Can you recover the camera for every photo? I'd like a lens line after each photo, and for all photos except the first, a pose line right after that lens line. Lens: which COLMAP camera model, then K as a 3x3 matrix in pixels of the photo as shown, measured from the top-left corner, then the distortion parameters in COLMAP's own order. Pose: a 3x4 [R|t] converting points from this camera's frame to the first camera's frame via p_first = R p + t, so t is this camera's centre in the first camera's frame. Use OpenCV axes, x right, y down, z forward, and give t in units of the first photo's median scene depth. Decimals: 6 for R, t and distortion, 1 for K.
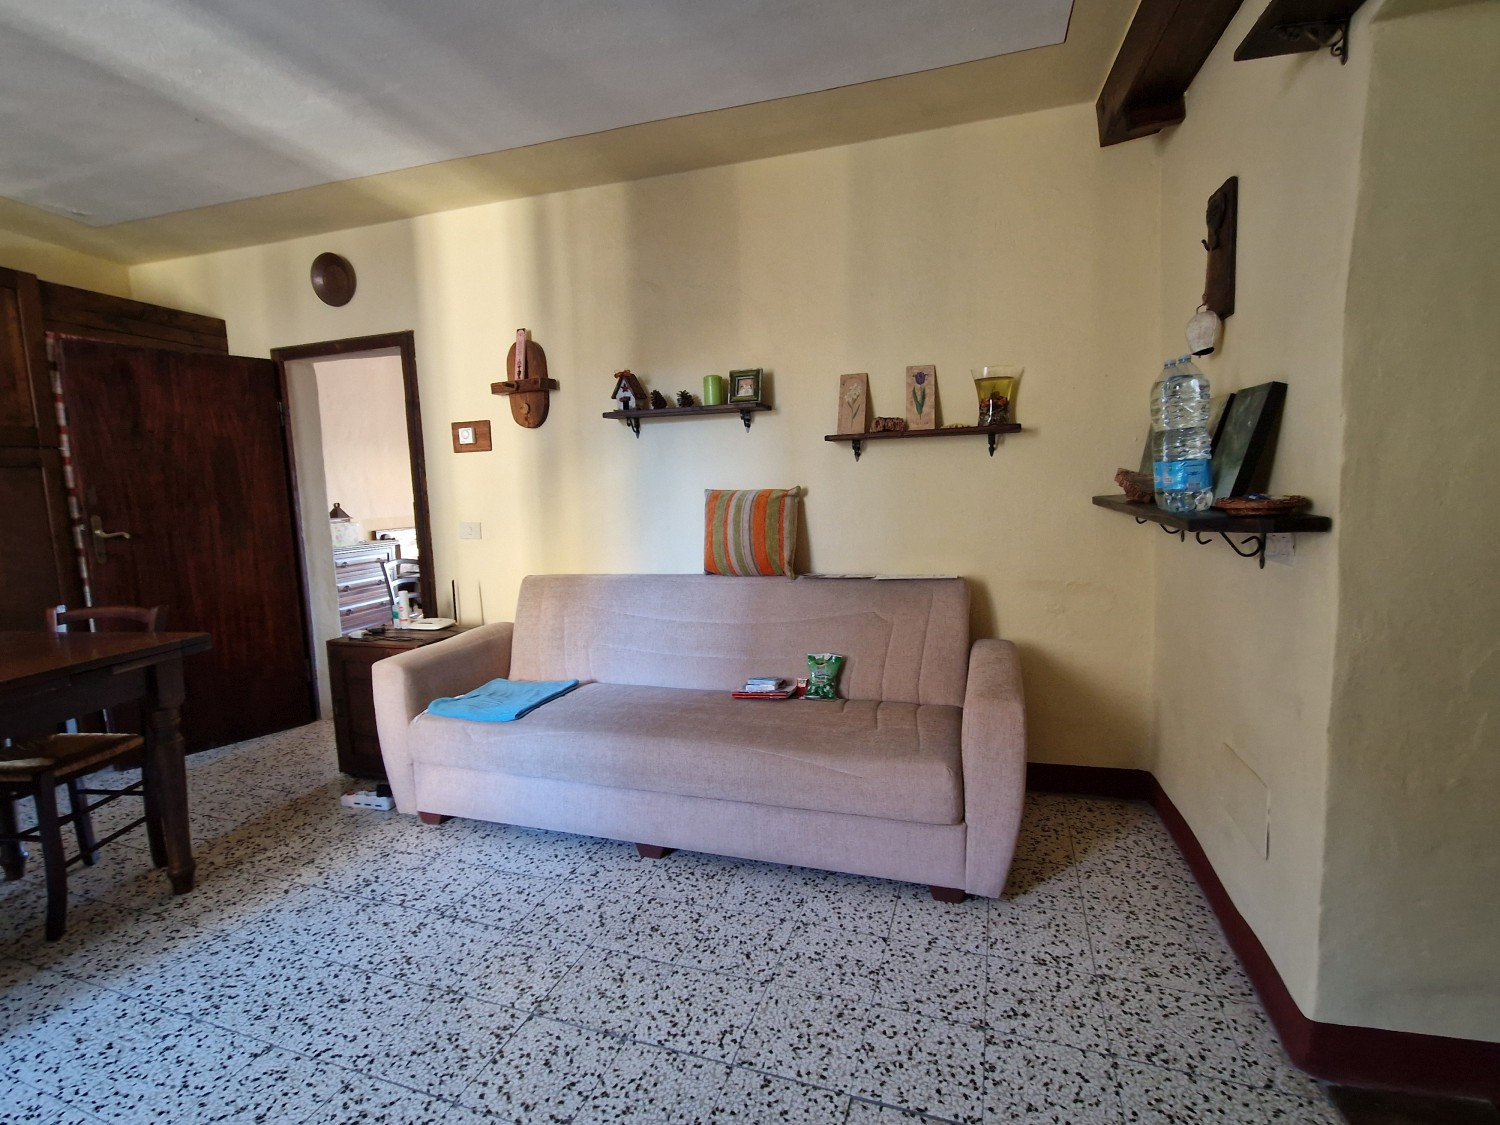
lens RADIAL K [[705.0, 0, 758.5], [0, 705.0, 564.7], [0, 0, 1]] dist [0.000839, -0.000186]
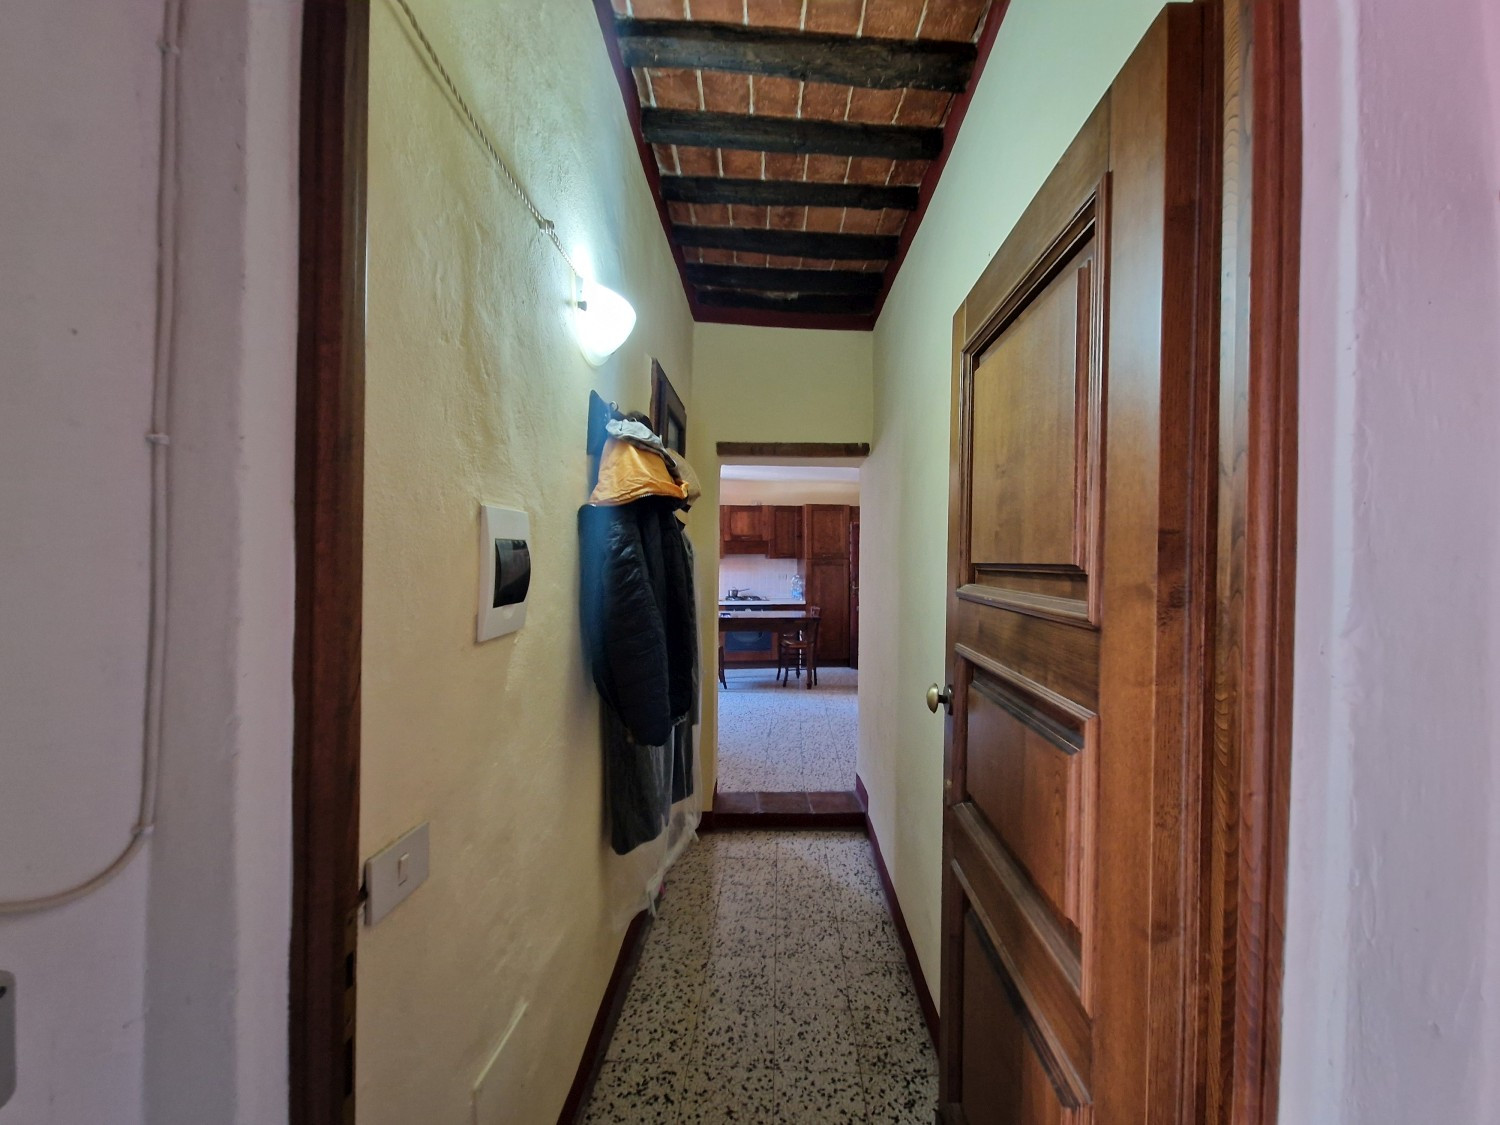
lens RADIAL K [[607.4, 0, 755.9], [0, 607.4, 564.2], [0, 0, 1]] dist [0.014254, -0.008770]
pose [[0.267155, 0.032681, -0.963099, 1.687633], [-0.125625, 0.992077, -0.001183, -0.099680], [0.955430, 0.121306, 0.269144, -0.123684]]
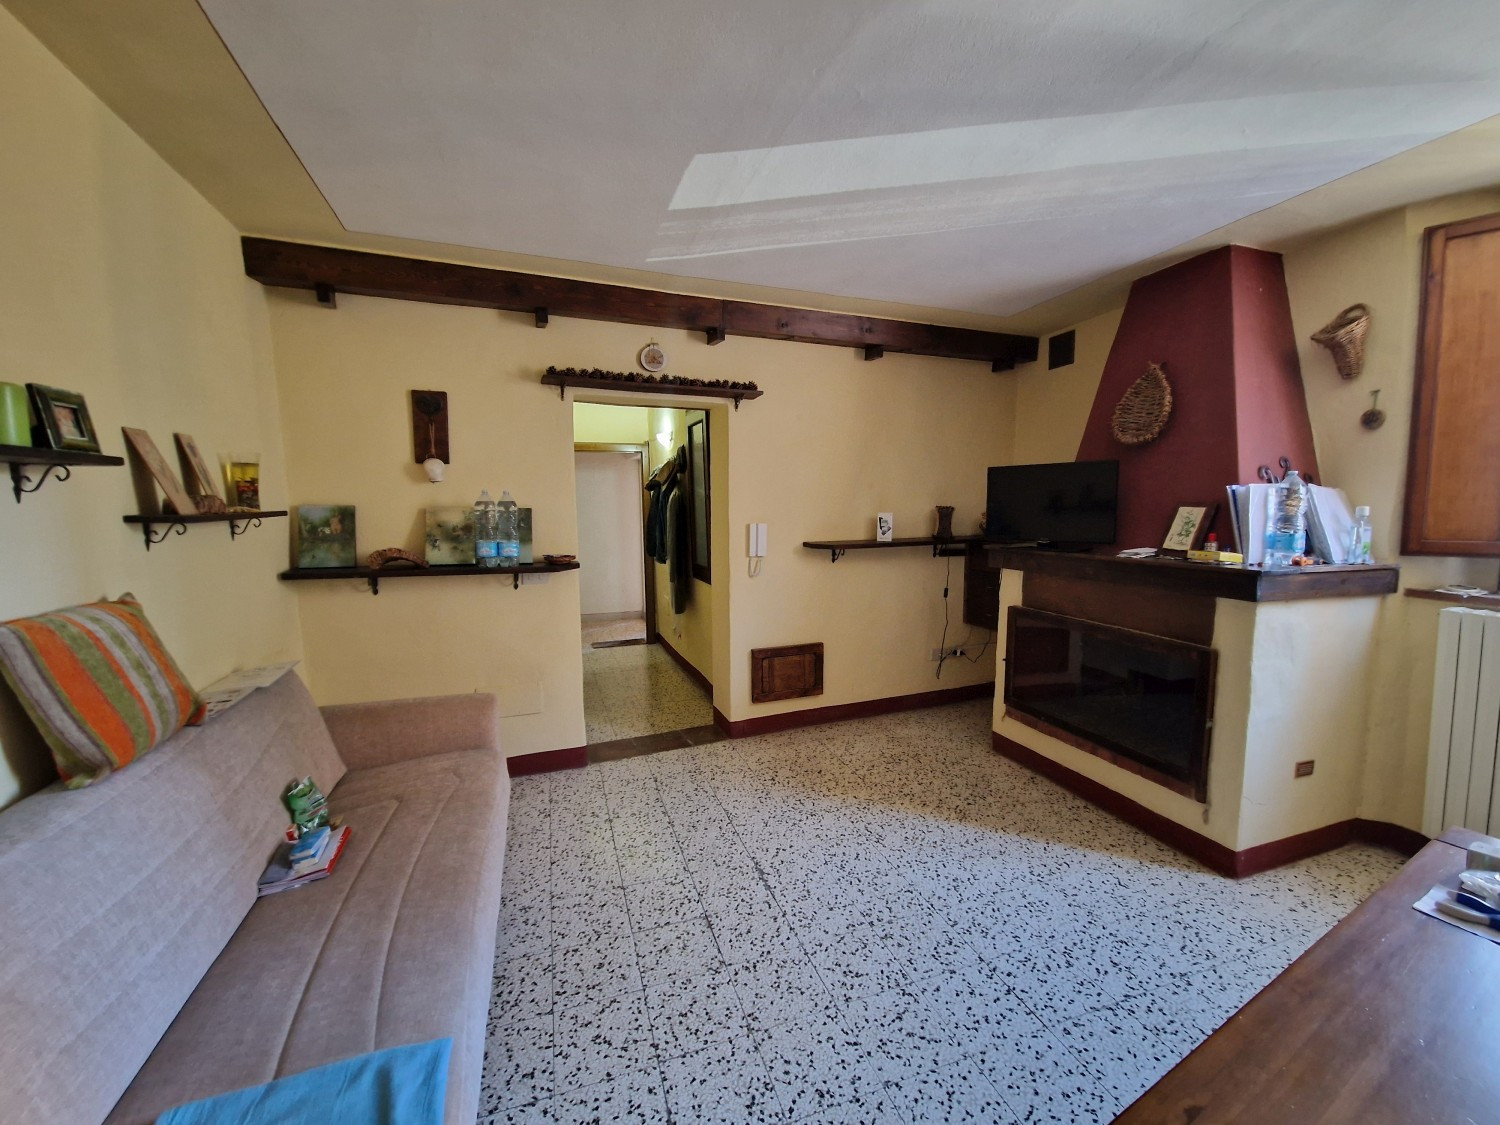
lens RADIAL K [[607.4, 0, 755.9], [0, 607.4, 564.2], [0, 0, 1]] dist [0.014254, -0.008770]
pose [[-0.612200, -0.047382, 0.789282, -0.759195], [0.113555, 0.982587, 0.147064, -0.162864], [-0.782507, 0.179660, -0.596159, 0.935960]]
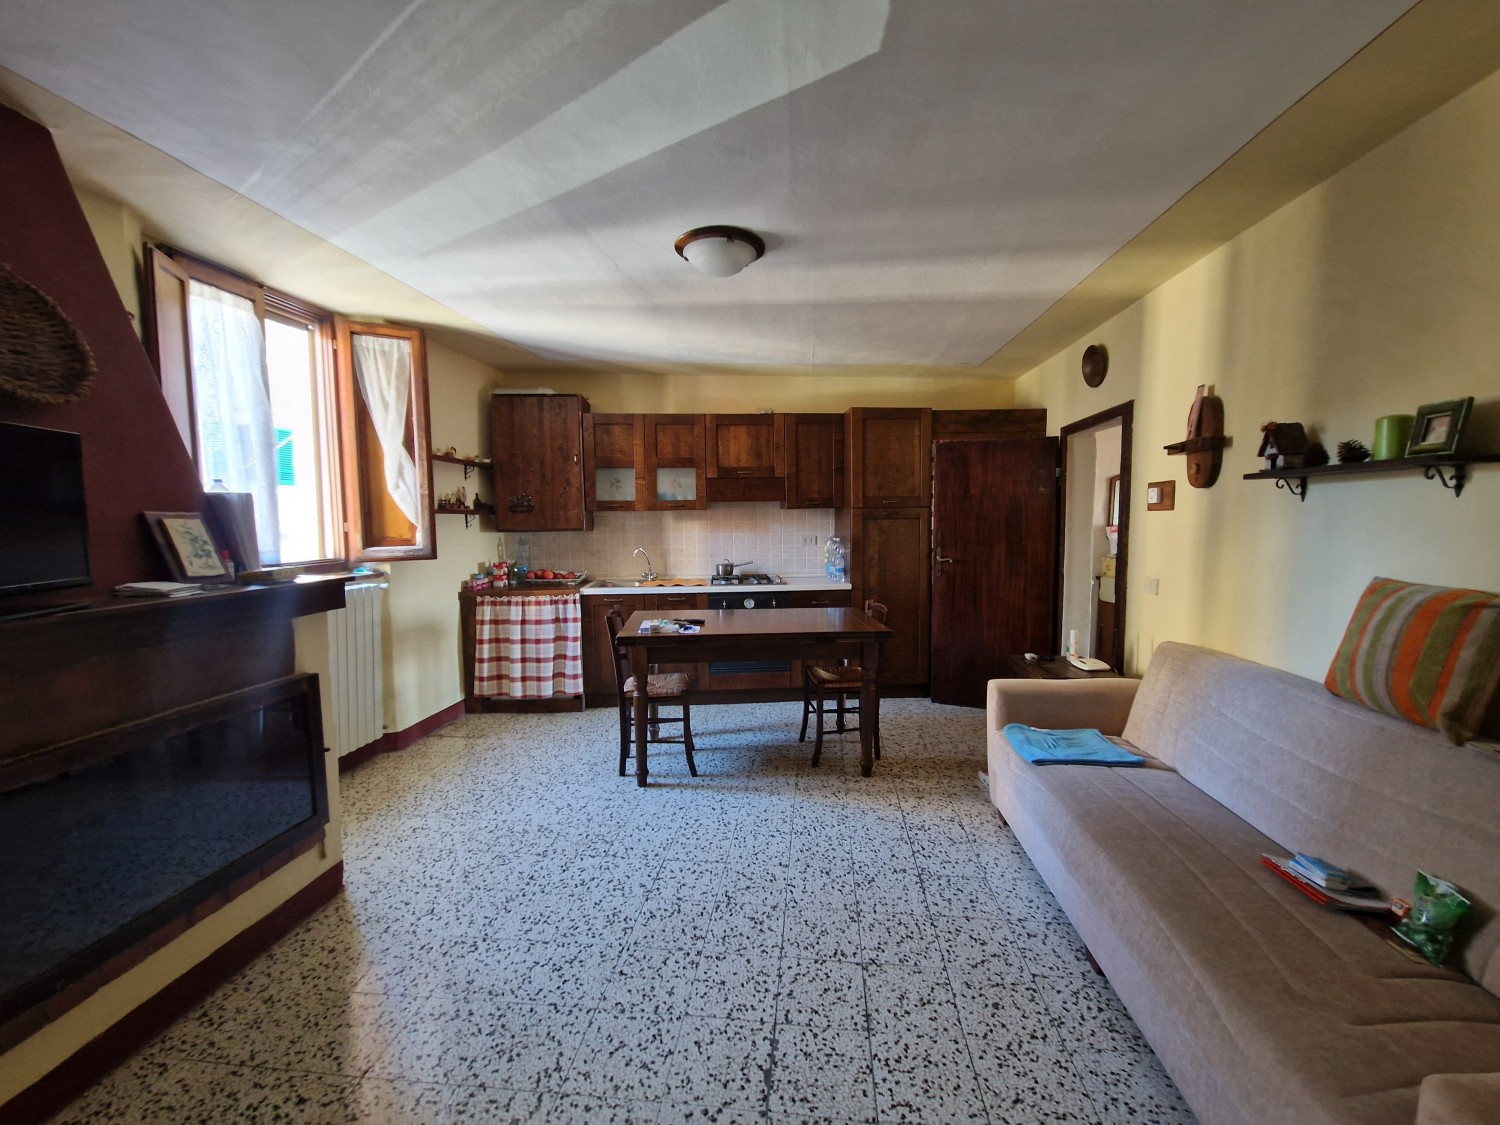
lens RADIAL K [[607.4, 0, 755.9], [0, 607.4, 564.2], [0, 0, 1]] dist [0.014254, -0.008770]
pose [[0.223224, 0.101969, -0.969419, 0.419206], [-0.112494, 0.990563, 0.078289, -0.109195], [0.968254, 0.091577, 0.232588, 0.293177]]
